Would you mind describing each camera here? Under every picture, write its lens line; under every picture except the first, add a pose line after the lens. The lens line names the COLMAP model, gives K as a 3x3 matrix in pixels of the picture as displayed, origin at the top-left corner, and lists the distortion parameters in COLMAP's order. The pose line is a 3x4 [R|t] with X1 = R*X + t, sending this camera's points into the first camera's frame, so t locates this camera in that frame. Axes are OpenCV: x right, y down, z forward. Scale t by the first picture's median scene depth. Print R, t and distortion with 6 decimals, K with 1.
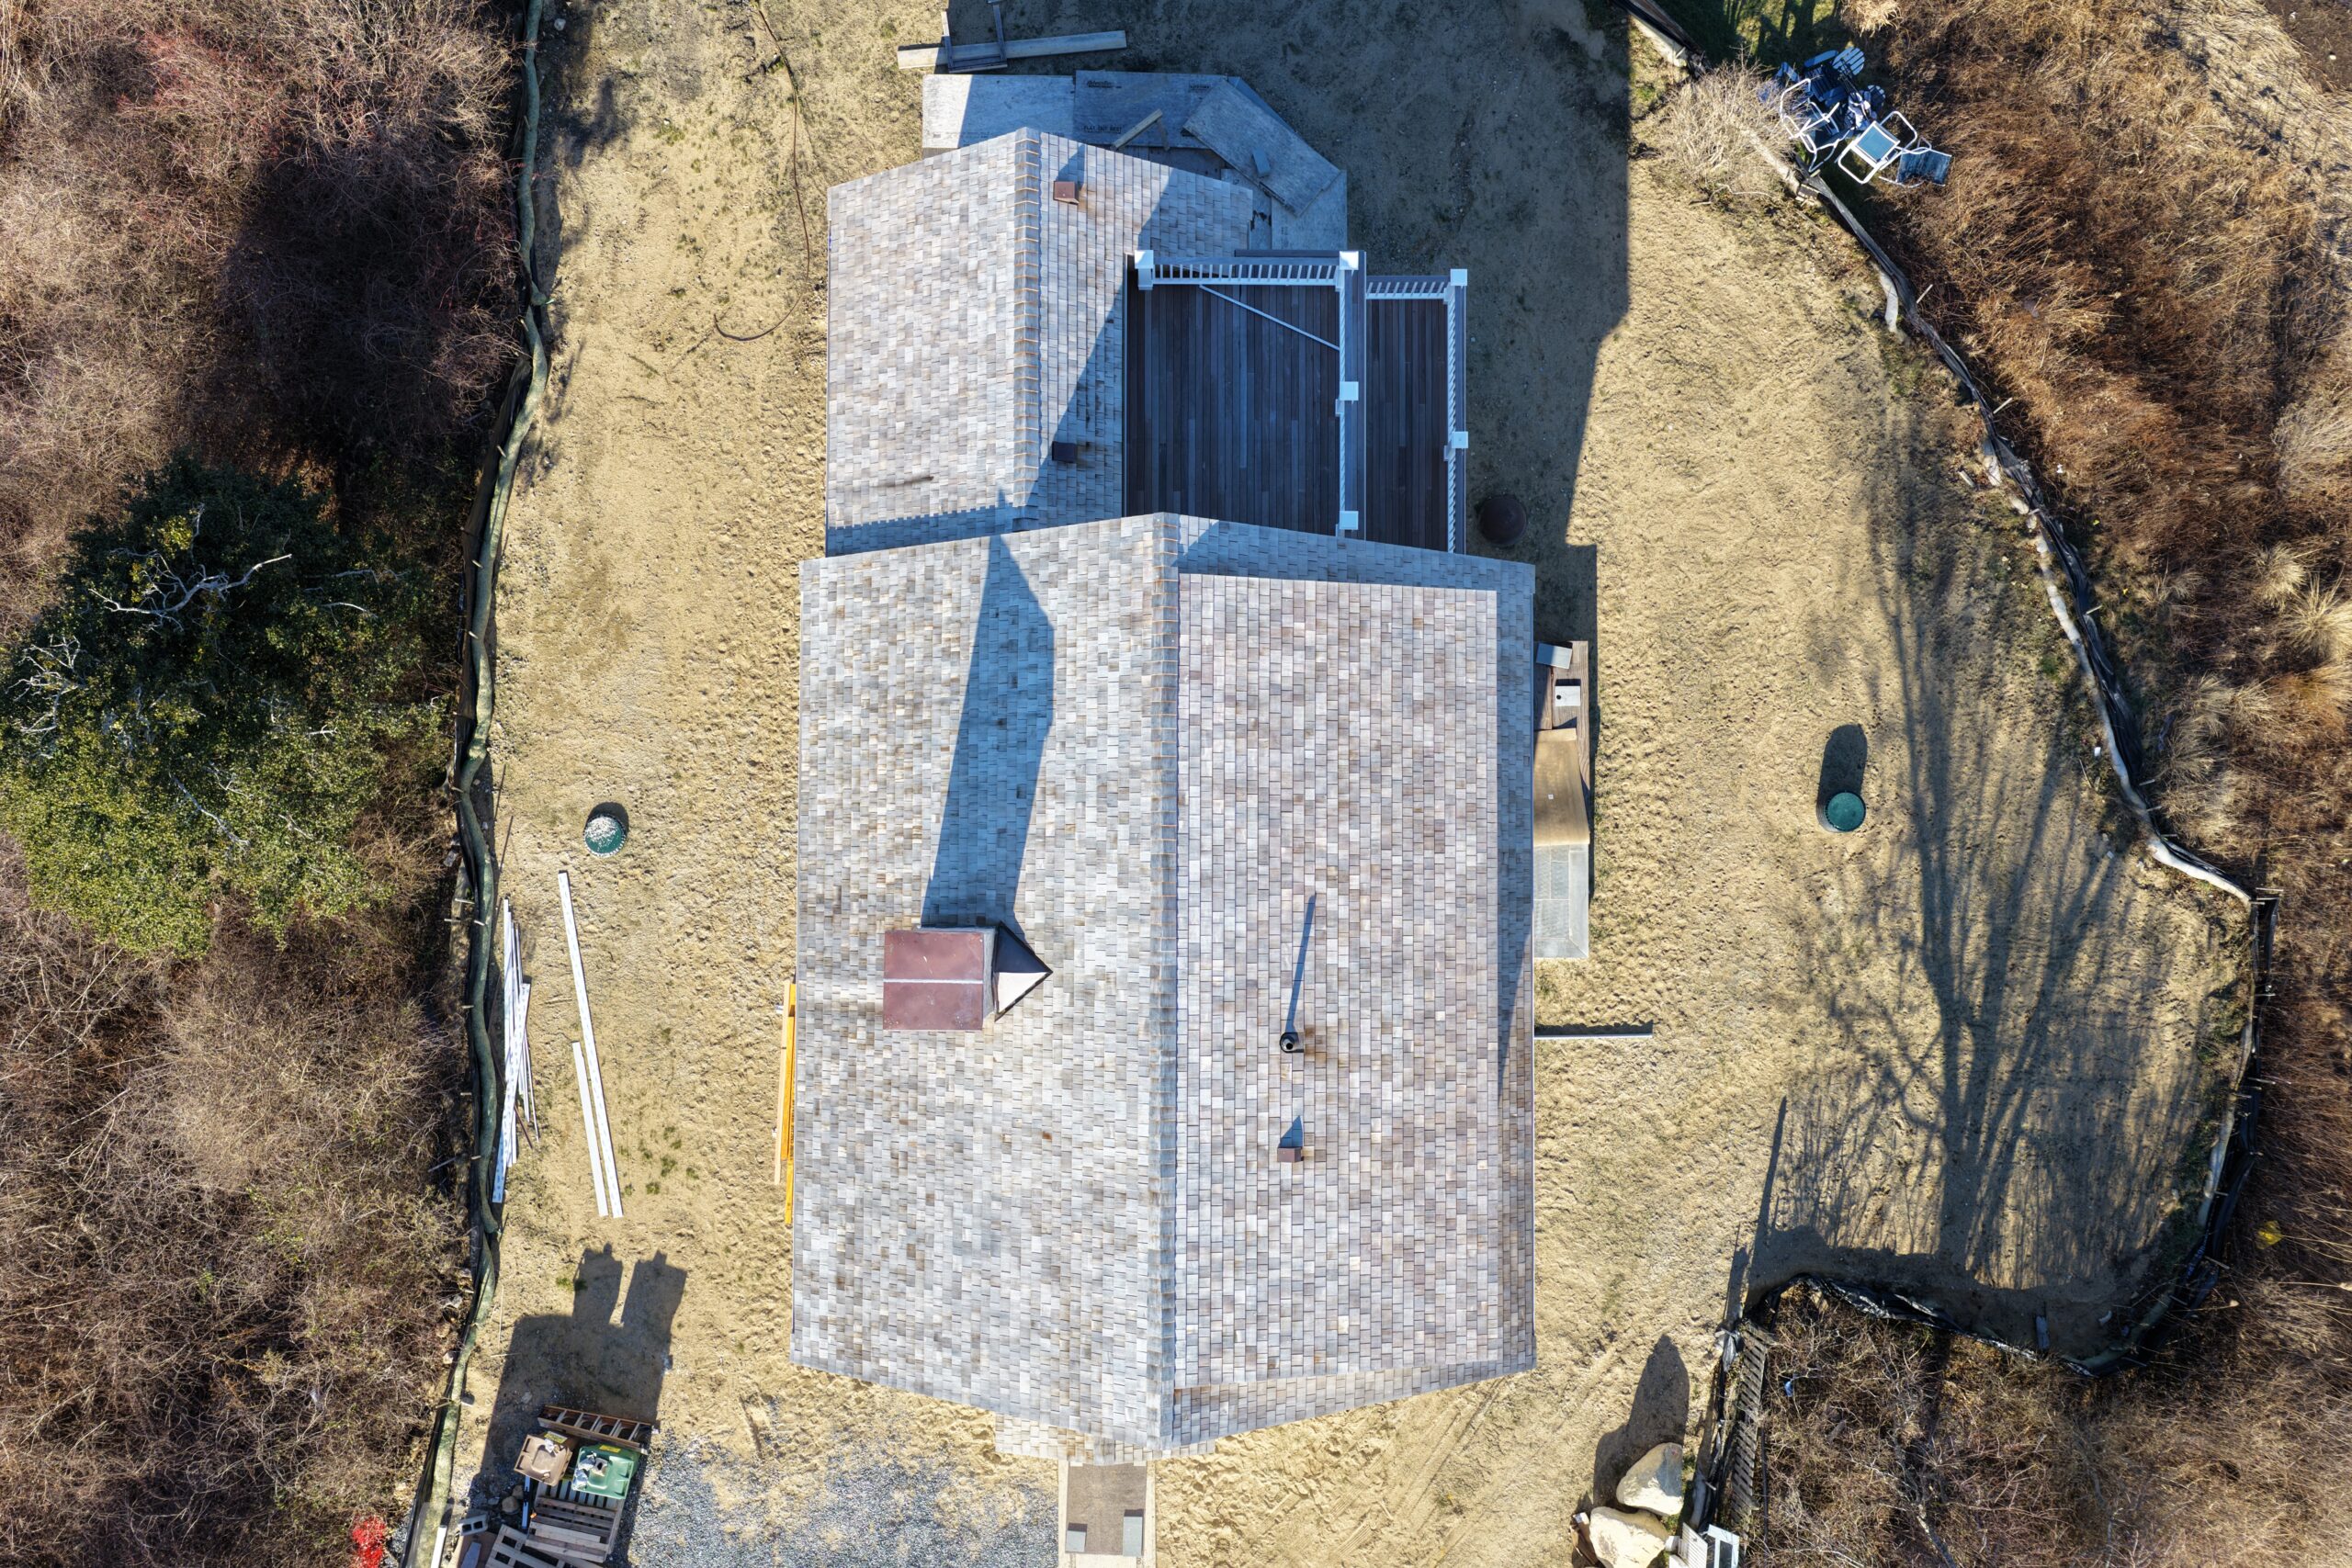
lens RADIAL K [[1958.5, 0, 1183.0], [0, 1958.5, 783.7], [0, 0, 1]] dist [0.005288, 0.013967]
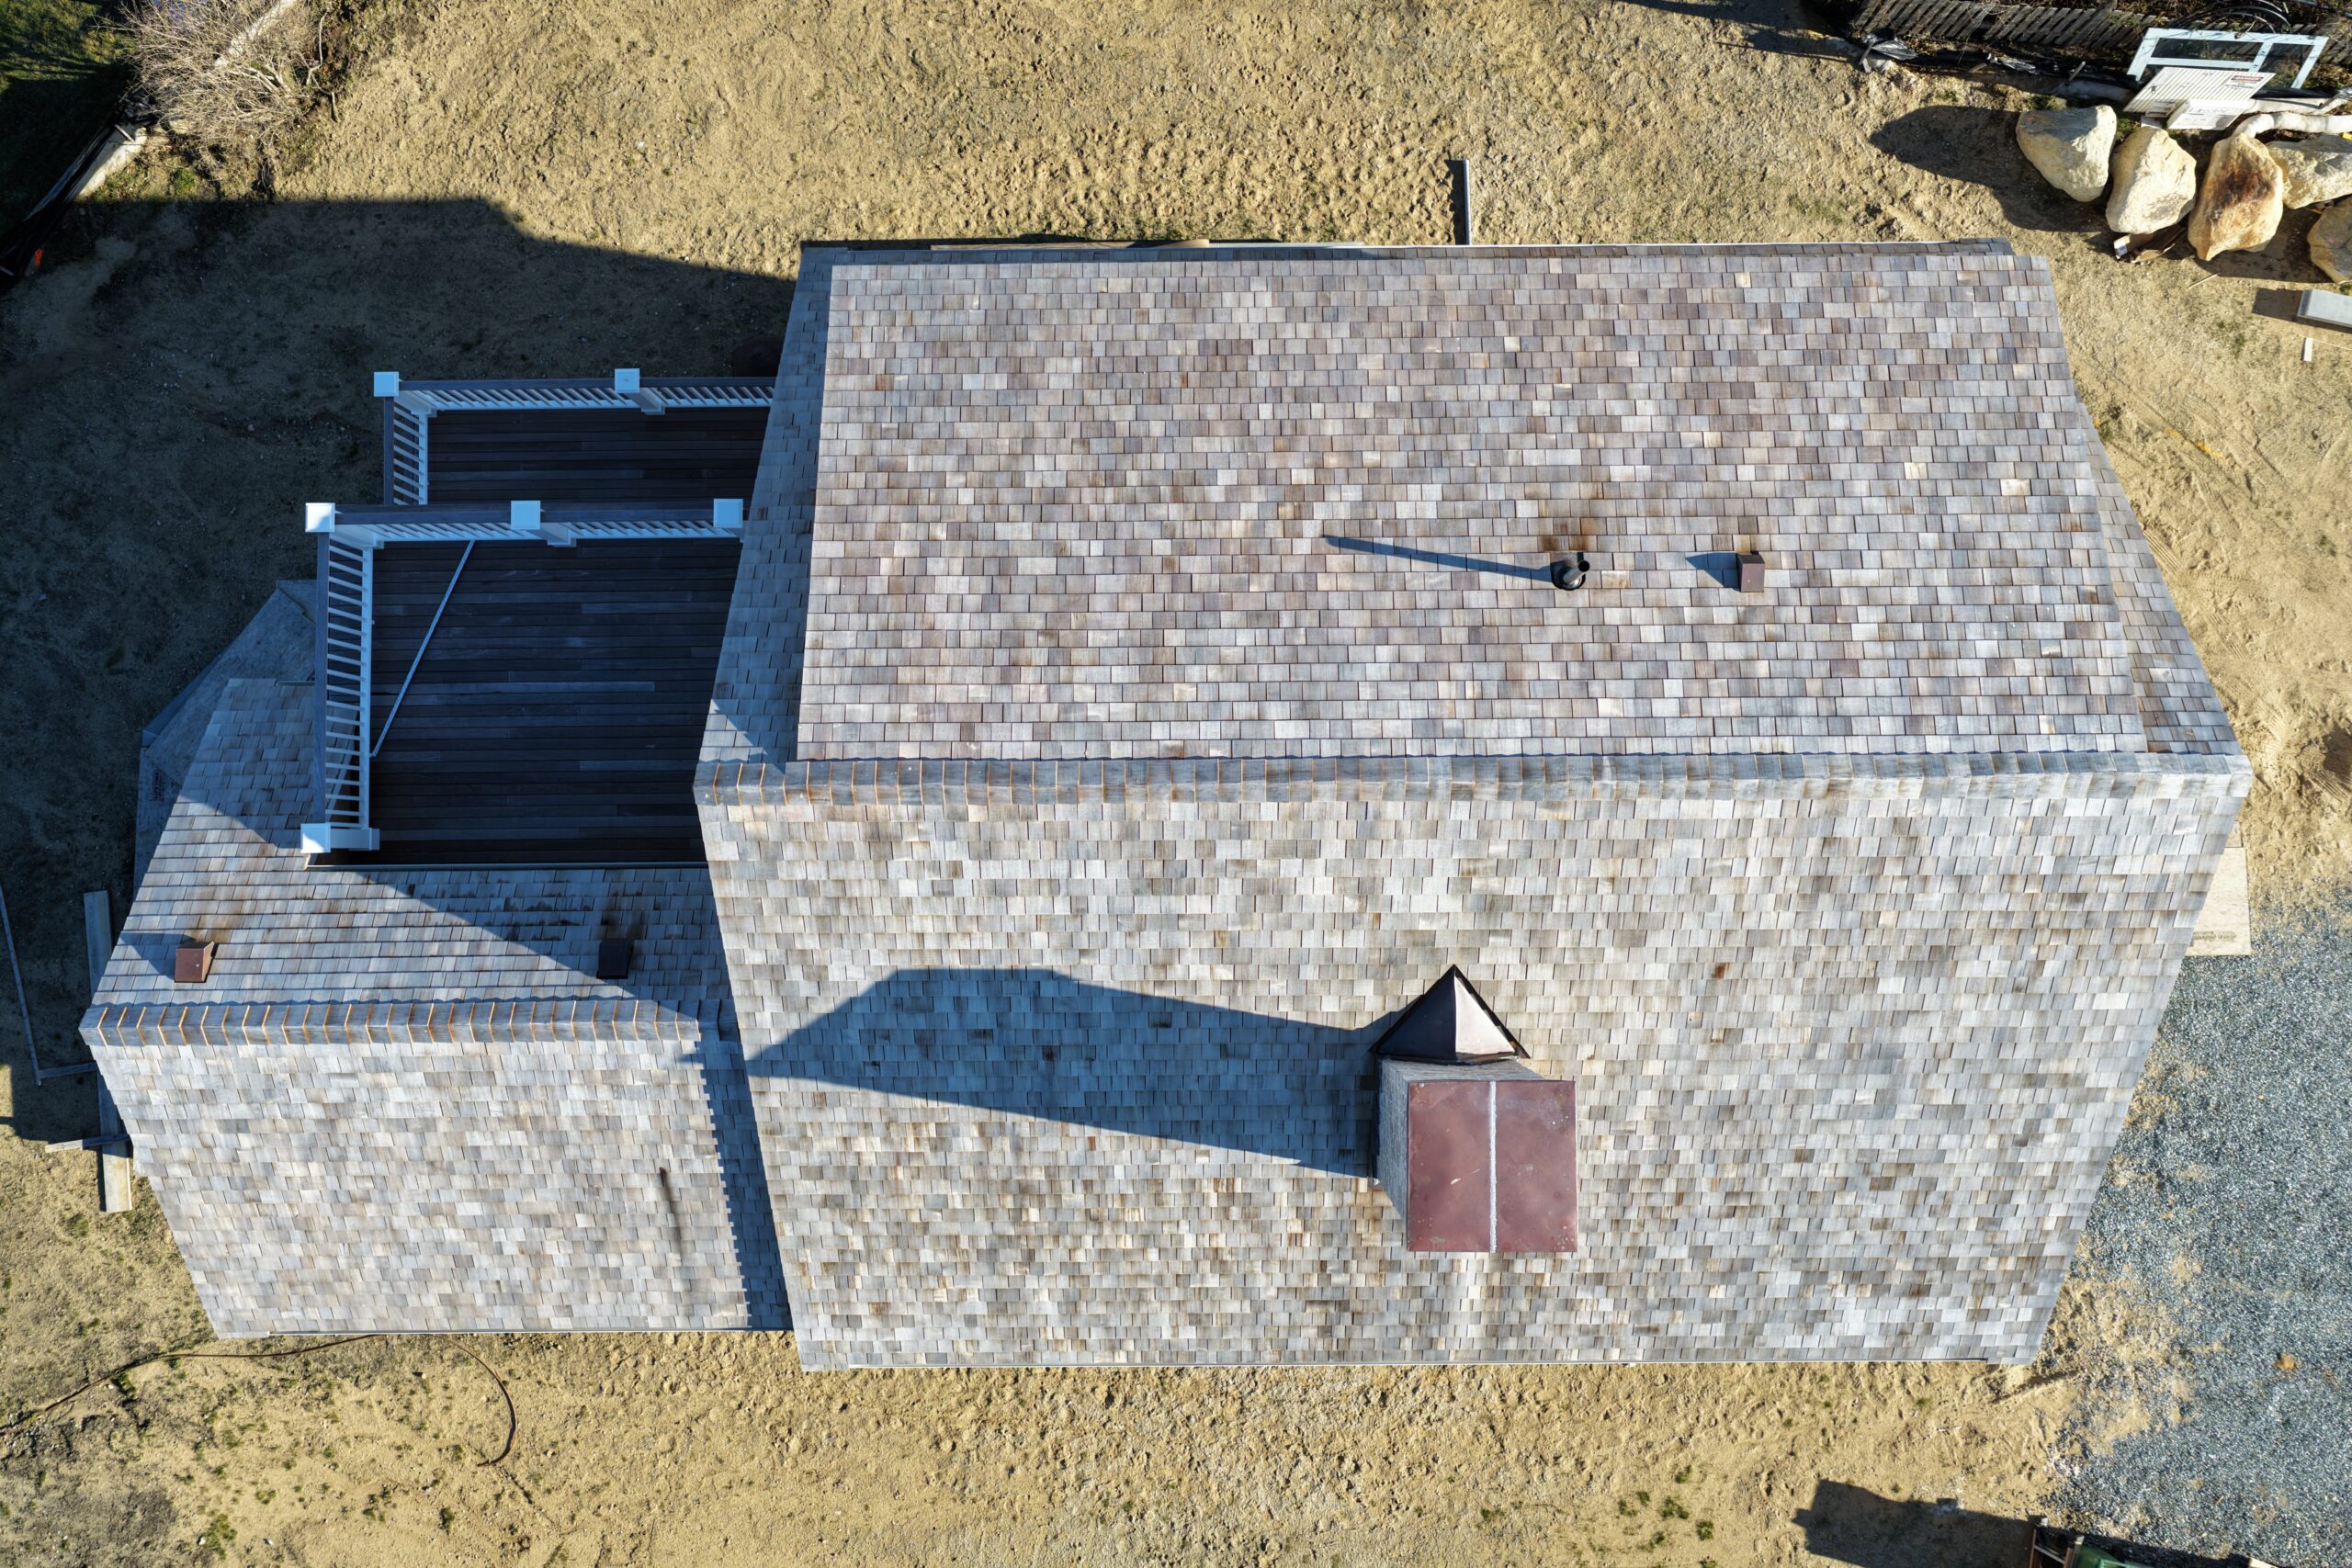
lens RADIAL K [[1958.5, 0, 1178.1], [0, 1958.5, 772.0], [0, 0, 1]] dist [0.005288, 0.013967]
pose [[-0.011396, -0.998905, 0.045376, -0.024225], [0.999355, -0.009833, 0.034534, -0.008222], [-0.034050, 0.045740, 0.998373, 0.283156]]
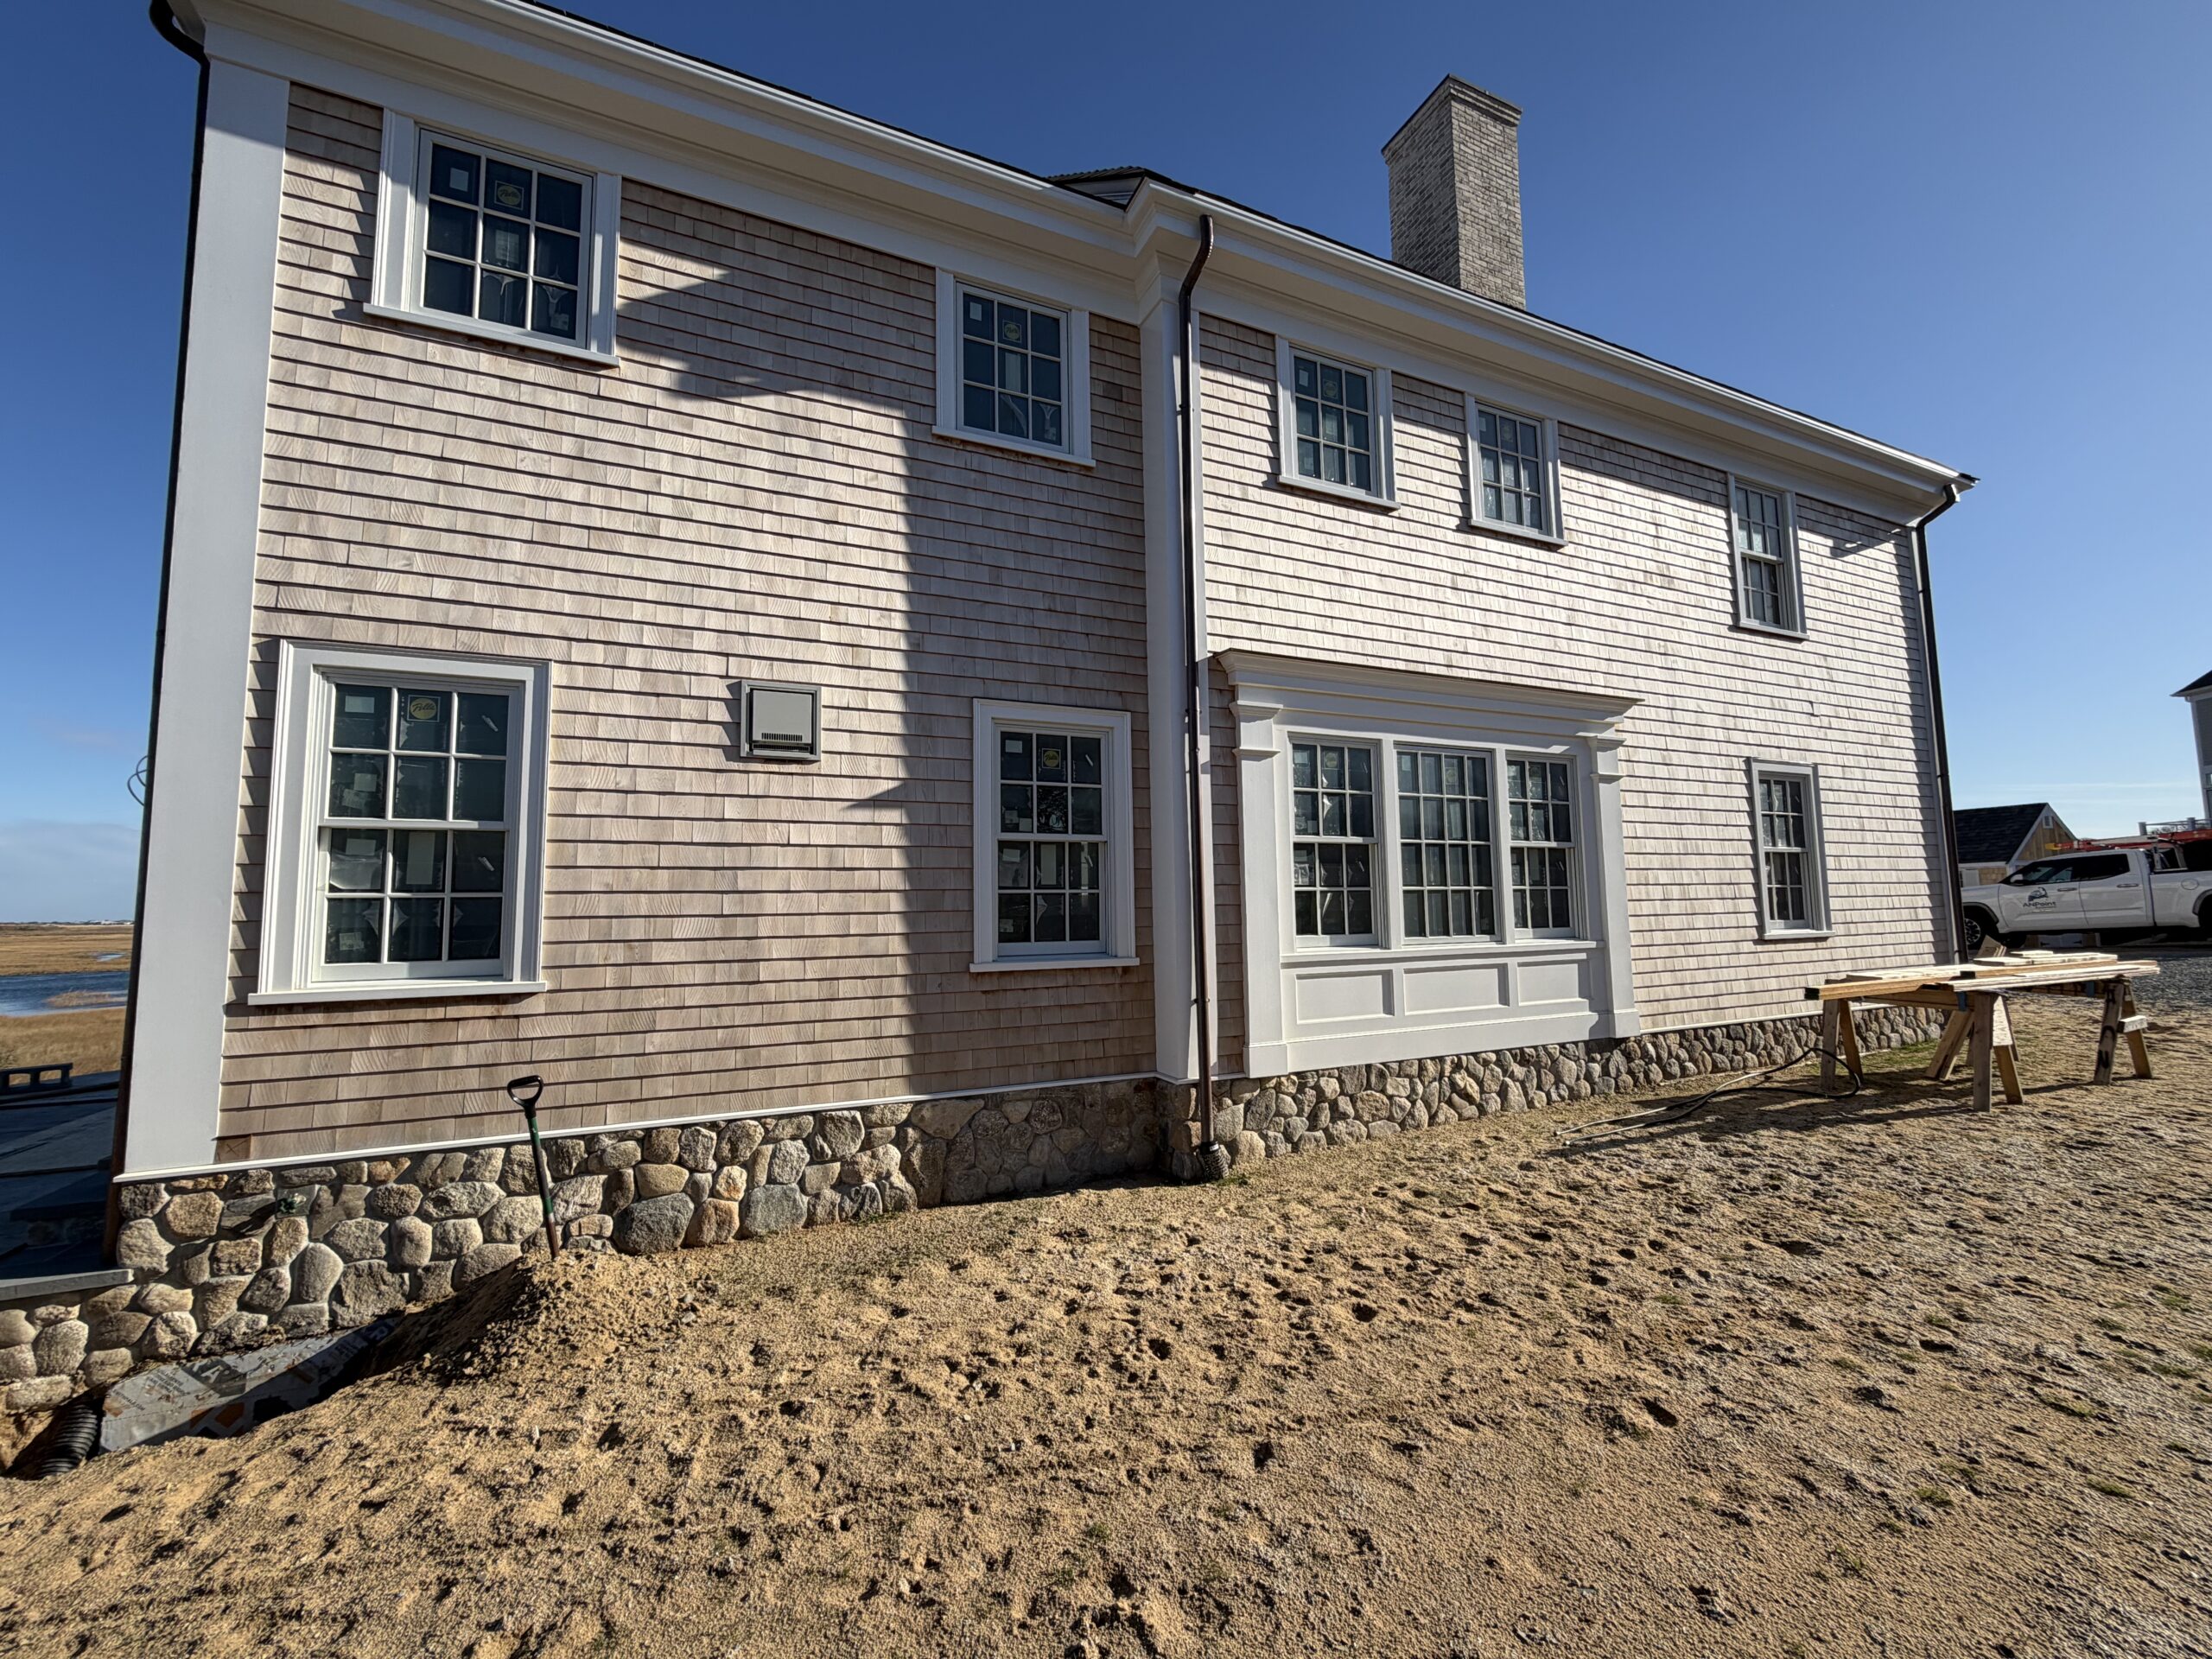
lens RADIAL K [[889.9, 0, 1099.8], [0, 889.9, 830.1], [0, 0, 1]] dist [0.003385, 0.000246]
pose [[-0.415615, 0.088402, 0.905234, -0.311106], [0.908968, 0.075674, 0.409939, -0.169023], [-0.032264, 0.993206, -0.111805, 0.984892]]
